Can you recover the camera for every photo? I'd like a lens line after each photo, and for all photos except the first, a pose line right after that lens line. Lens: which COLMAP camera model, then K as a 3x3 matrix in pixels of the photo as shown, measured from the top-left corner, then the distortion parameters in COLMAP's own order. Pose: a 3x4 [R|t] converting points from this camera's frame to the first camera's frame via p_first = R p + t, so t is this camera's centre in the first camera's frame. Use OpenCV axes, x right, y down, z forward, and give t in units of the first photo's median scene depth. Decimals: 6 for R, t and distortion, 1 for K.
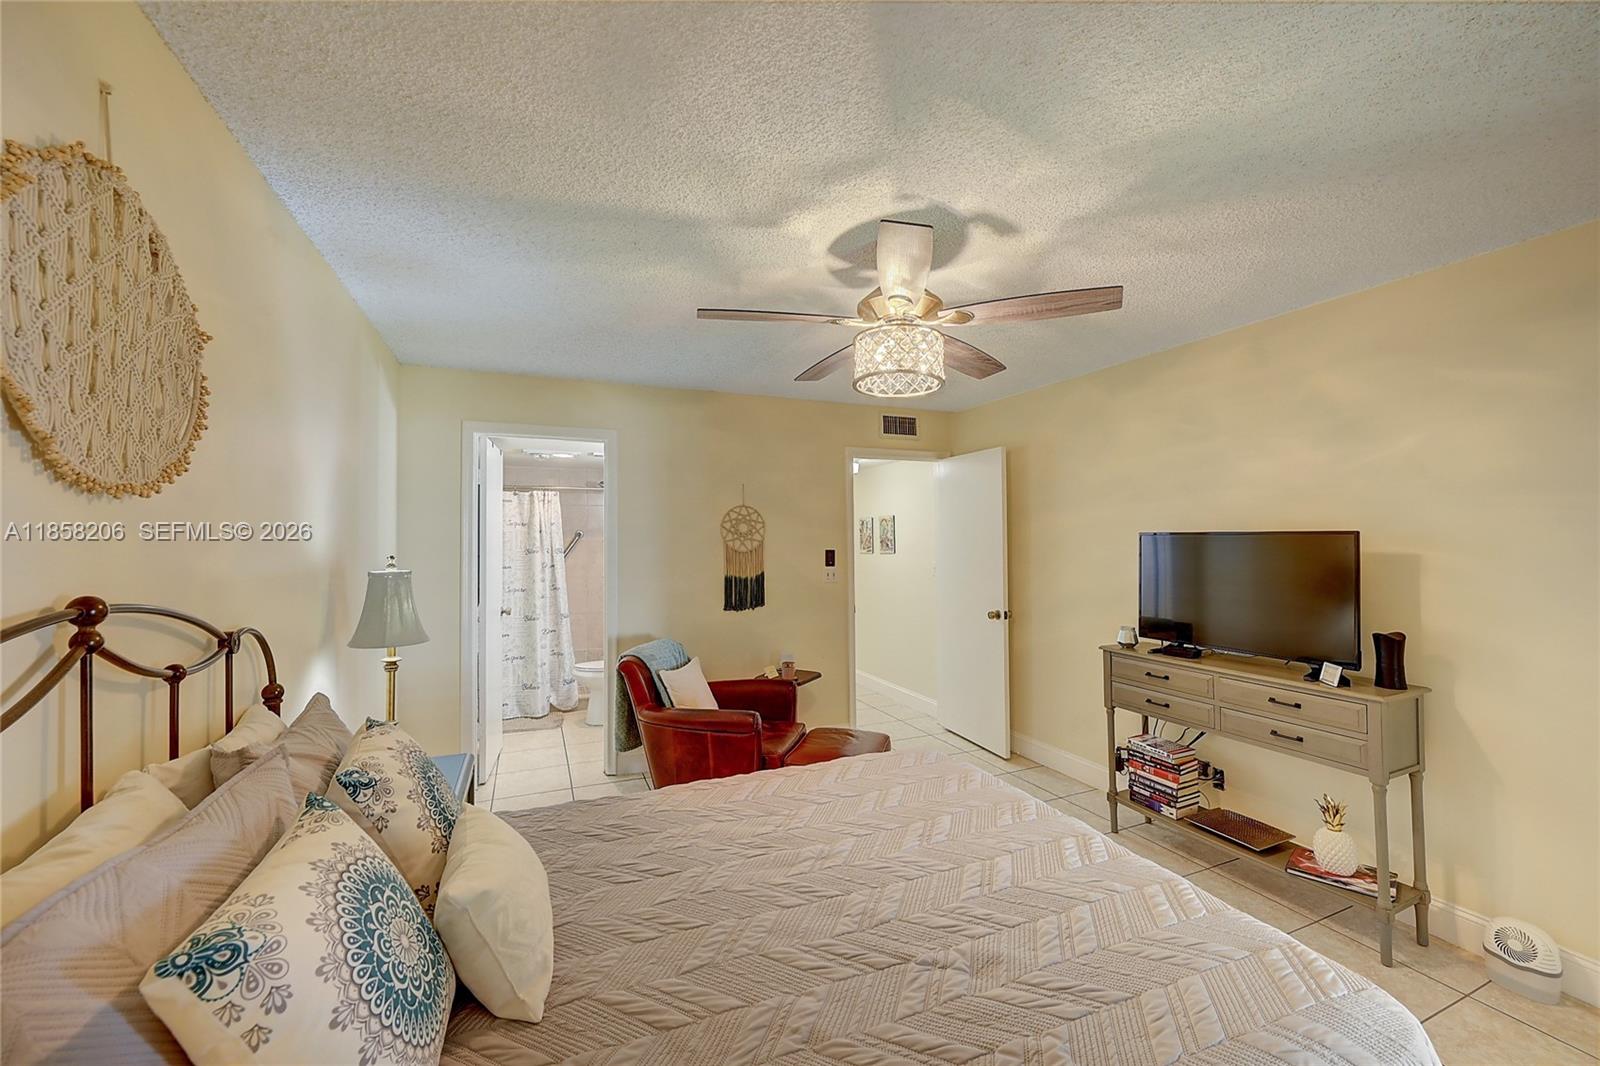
lens RADIAL K [[629.7, 0, 805.6], [0, 629.7, 527.1], [0, 0, 1]] dist [-0.001400, 0.001333]
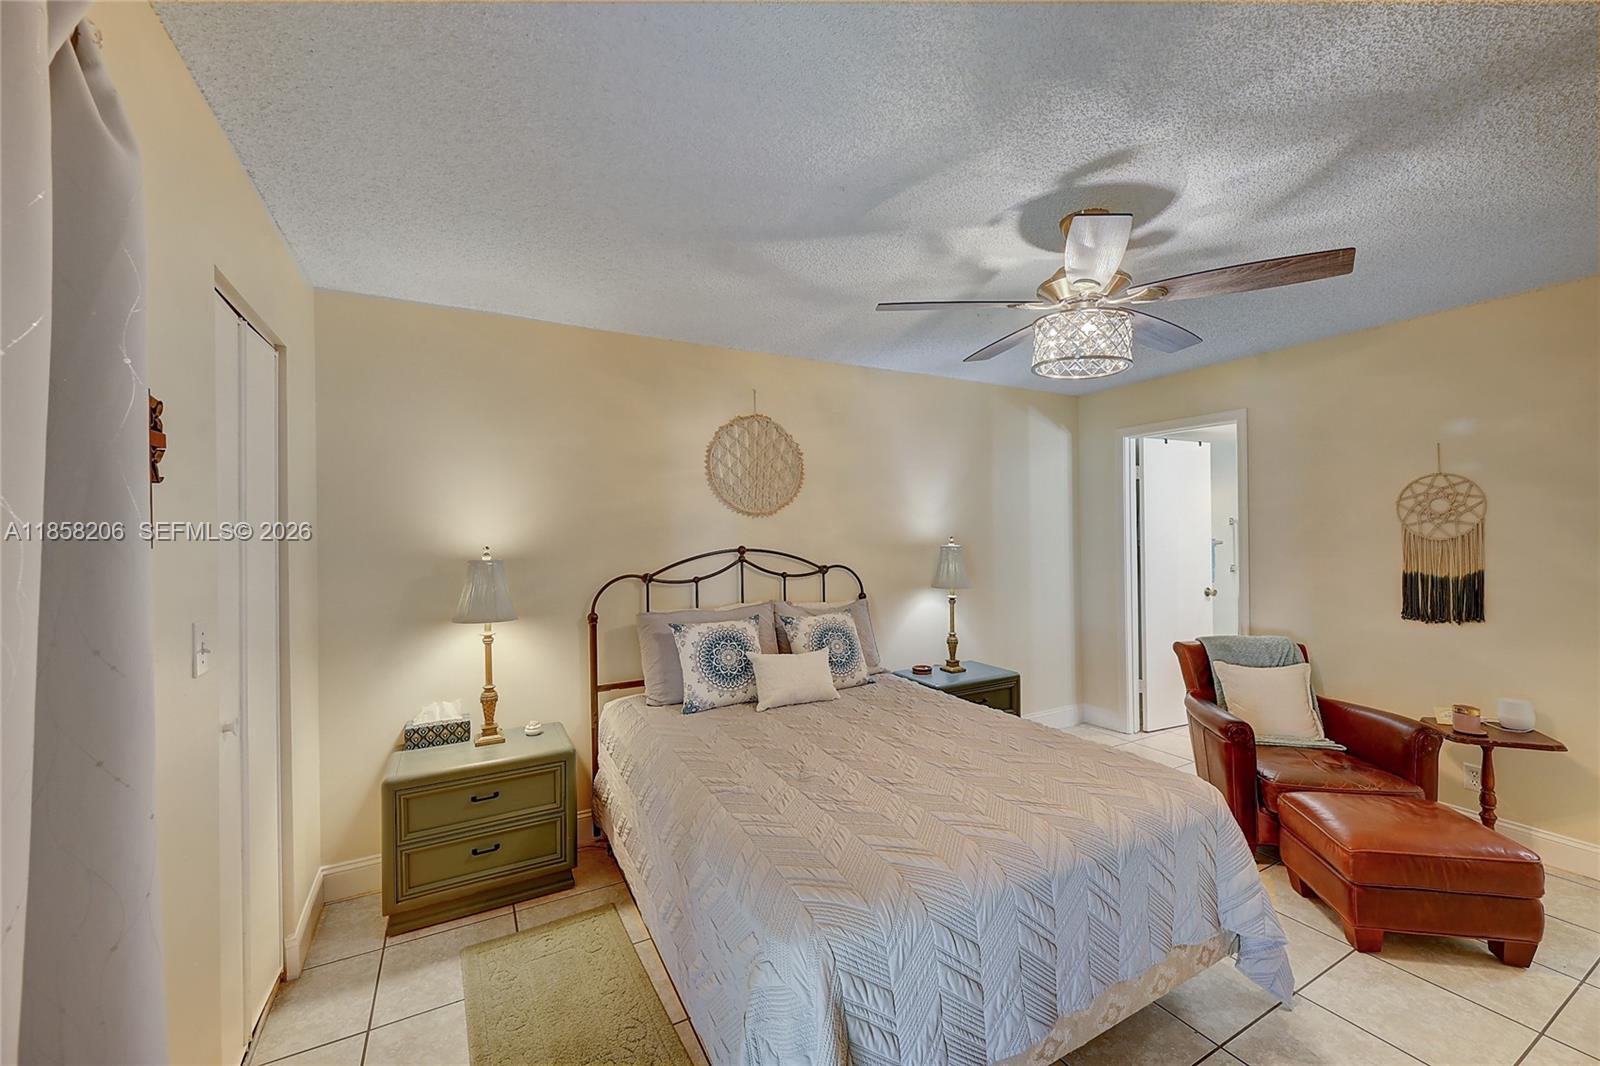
lens RADIAL K [[629.7, 0, 802.8], [0, 629.7, 530.9], [0, 0, 1]] dist [-0.001400, 0.001333]
pose [[0.086190, -0.001037, -0.996278, 0.804011], [0.029980, 0.999549, 0.001553, 0.010955], [0.995827, -0.030003, 0.086183, 0.351147]]
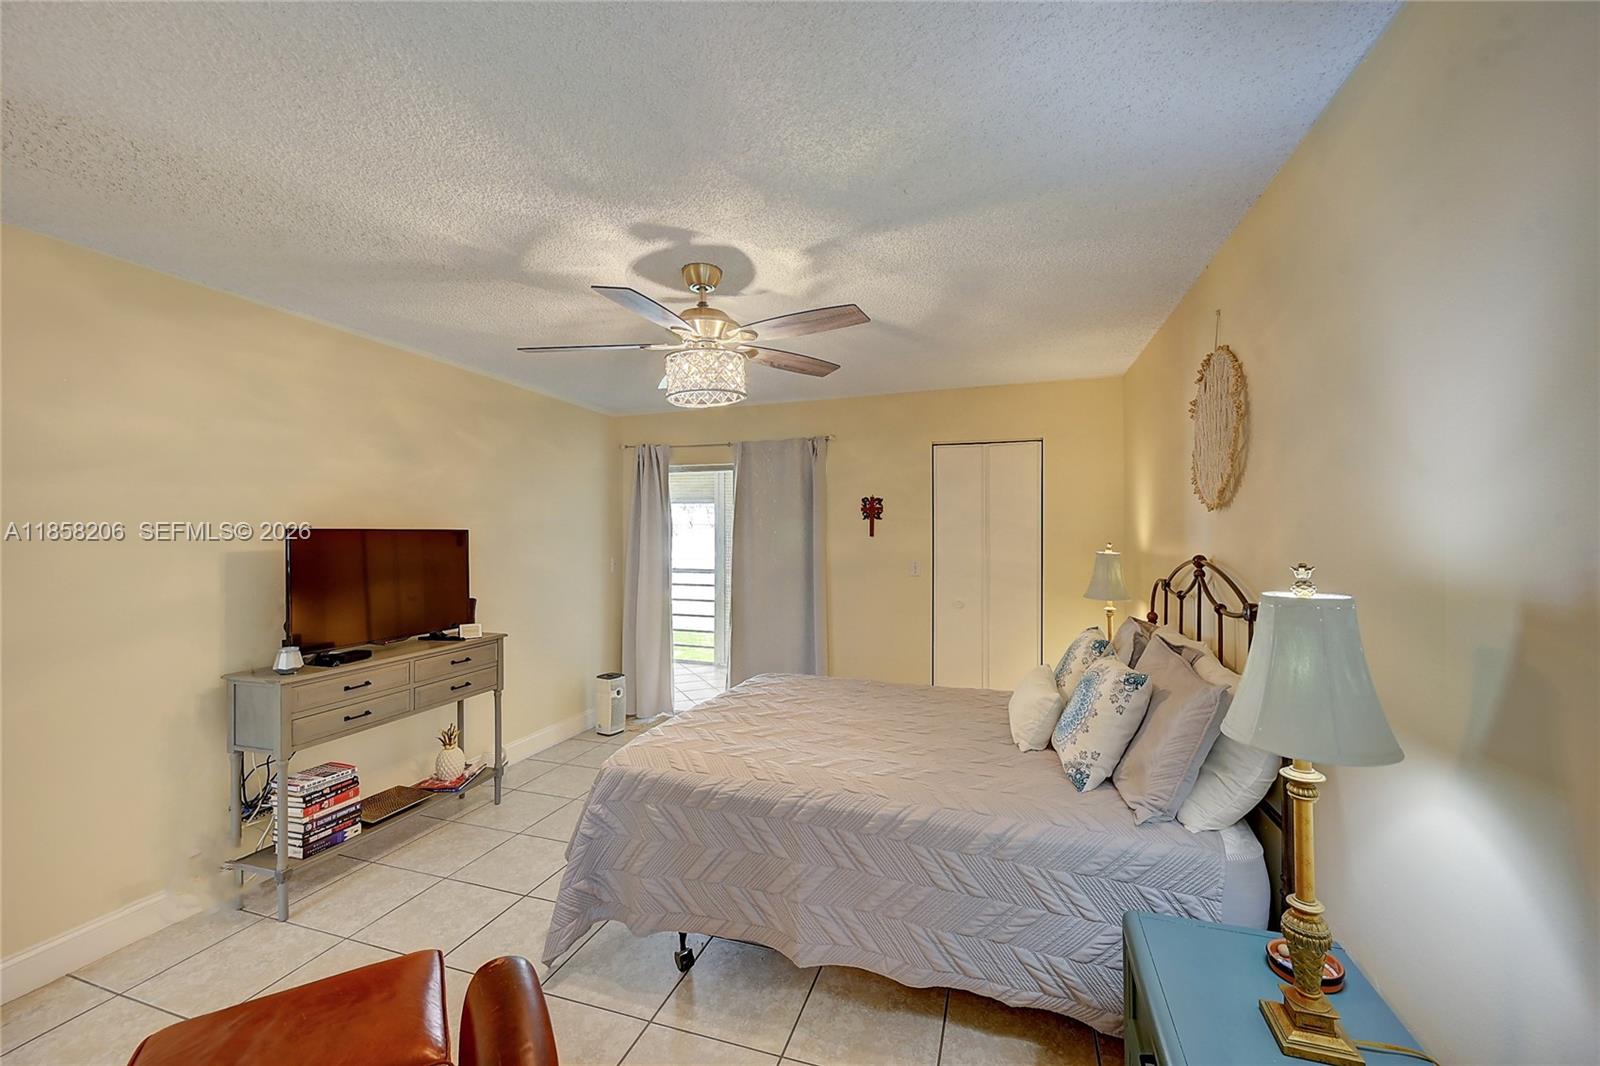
lens RADIAL K [[629.7, 0, 809.2], [0, 629.7, 534.1], [0, 0, 1]] dist [-0.001400, 0.001333]
pose [[-0.750301, 0.003871, 0.661085, -0.547492], [-0.005827, 0.999905, -0.012469, 0.023038], [-0.661070, -0.013207, -0.750208, 1.275765]]
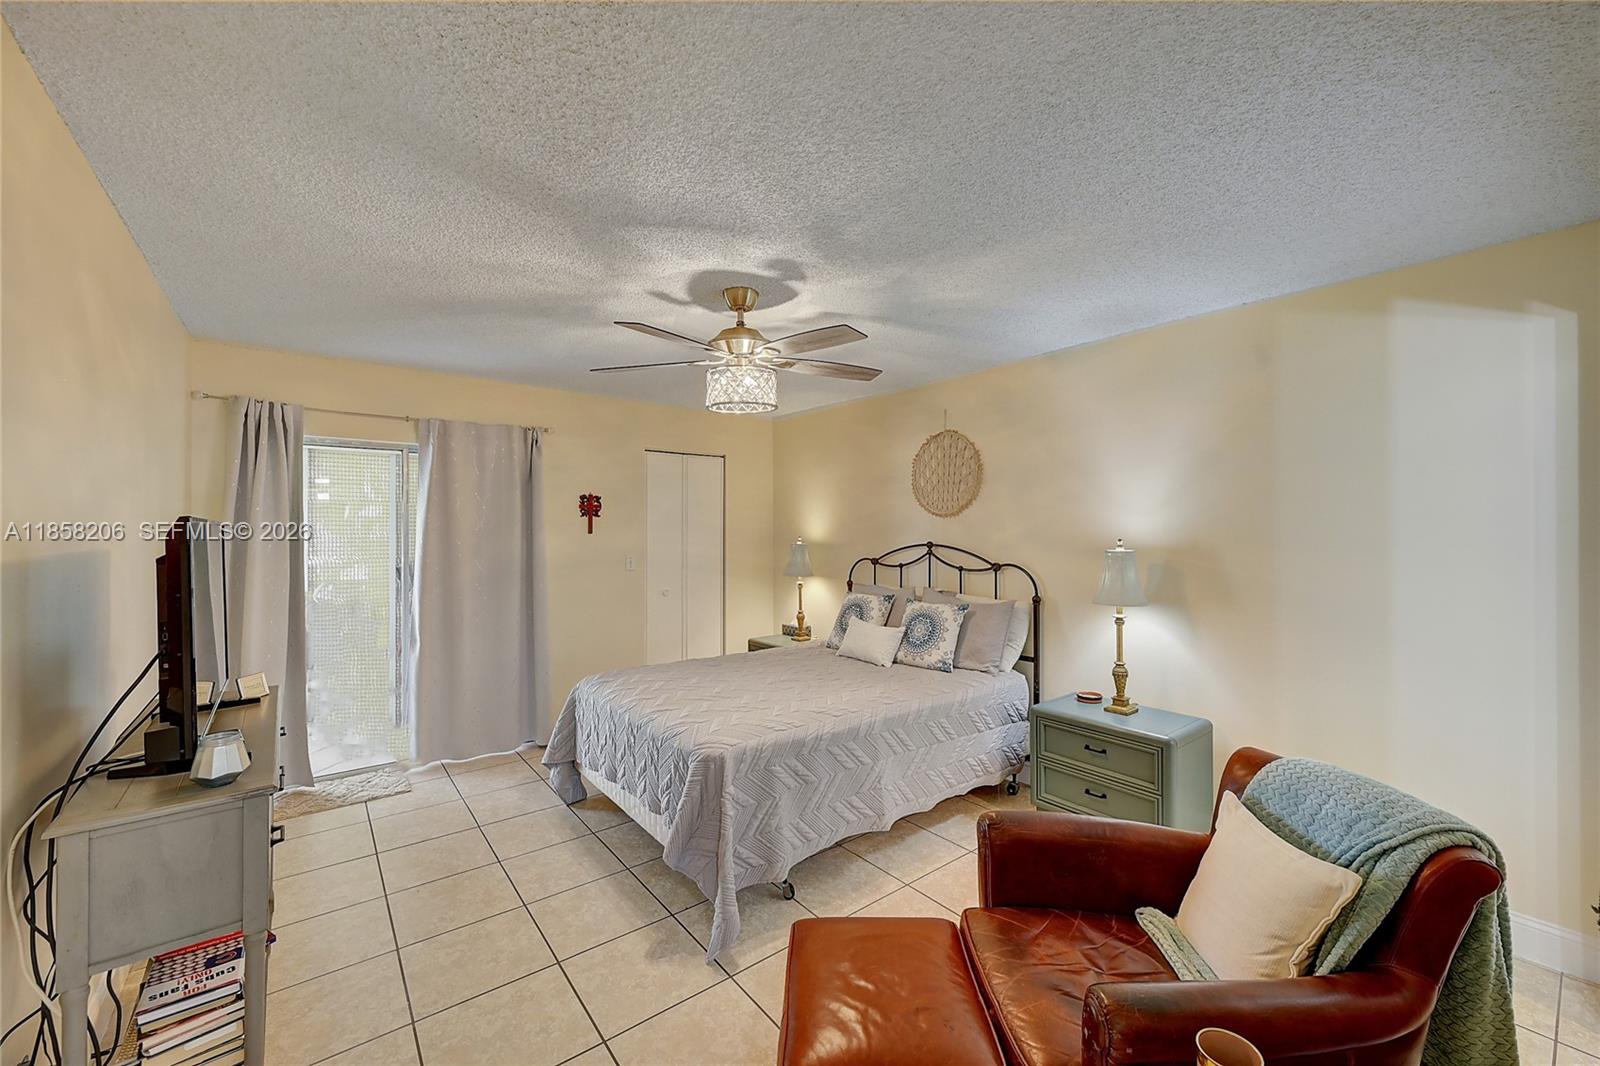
lens RADIAL K [[629.7, 0, 813.4], [0, 629.7, 535.2], [0, 0, 1]] dist [-0.001400, 0.001333]
pose [[-0.965123, 0.009482, -0.261625, 0.255432], [0.011767, 0.999905, -0.007166, 0.030283], [0.261533, -0.009995, -0.965143, 1.672320]]
